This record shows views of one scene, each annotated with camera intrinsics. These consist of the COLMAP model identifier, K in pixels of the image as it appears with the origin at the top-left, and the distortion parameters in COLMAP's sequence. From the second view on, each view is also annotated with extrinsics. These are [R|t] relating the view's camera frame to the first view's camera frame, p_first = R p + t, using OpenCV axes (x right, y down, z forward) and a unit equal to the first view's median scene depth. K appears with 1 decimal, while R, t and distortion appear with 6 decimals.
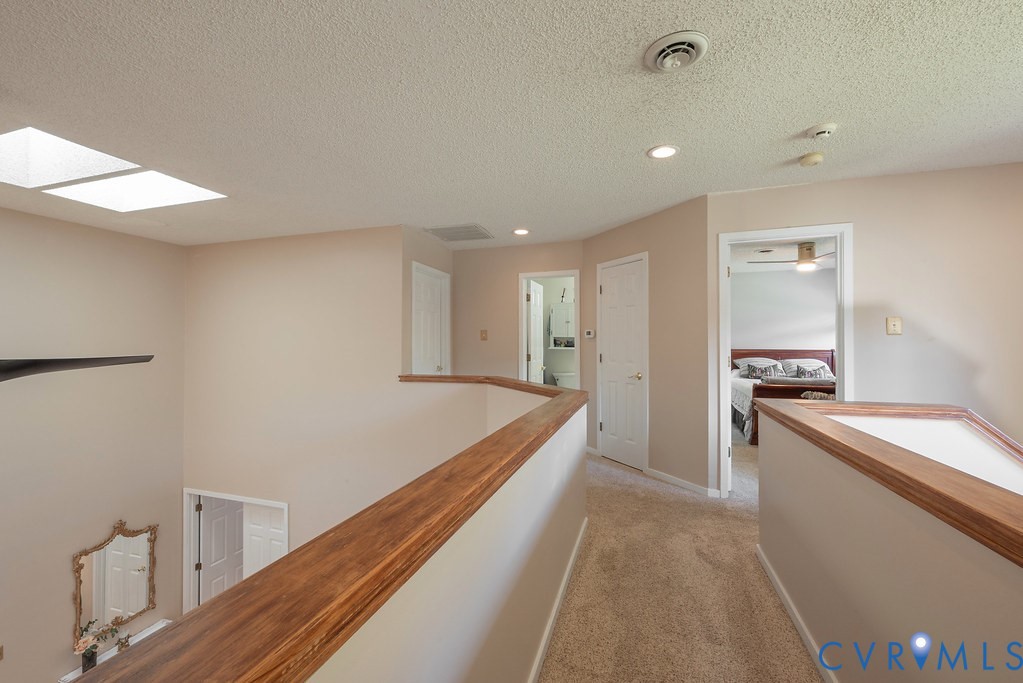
lens RADIAL K [[444.5, 0, 504.7], [0, 444.5, 343.2], [0, 0, 1]] dist [0.004455, 0.000174]
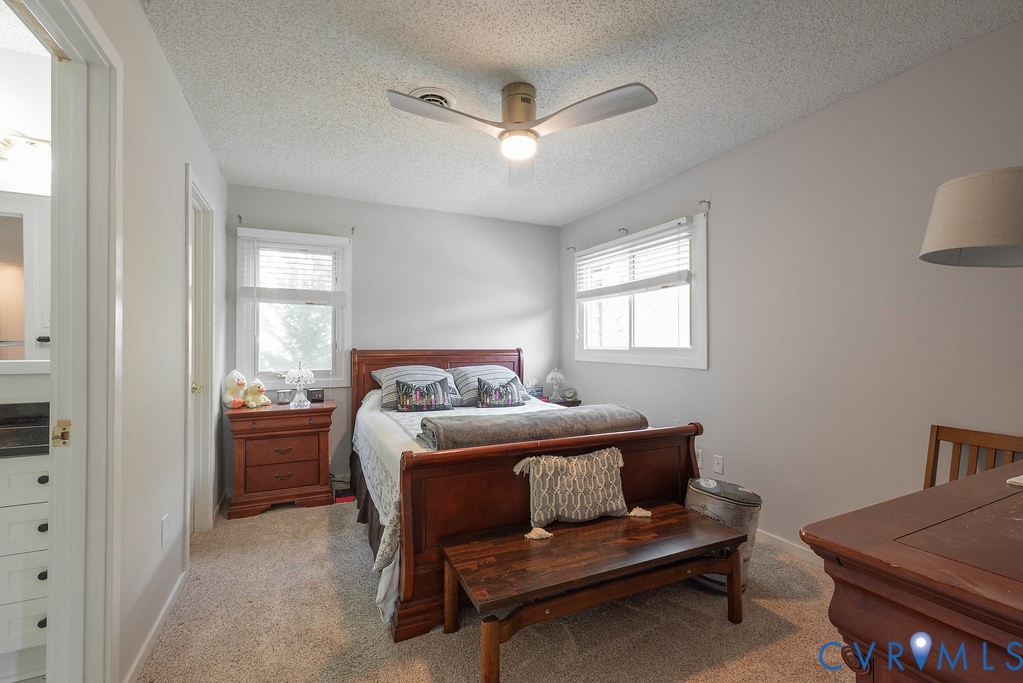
lens RADIAL K [[444.5, 0, 512.2], [0, 444.5, 342.3], [0, 0, 1]] dist [0.004455, 0.000174]
pose [[0.743499, 0.000223, 0.668737, 0.315408], [0.002567, 0.999992, -0.003187, 0.007131], [-0.668732, 0.004086, 0.743492, 0.552956]]
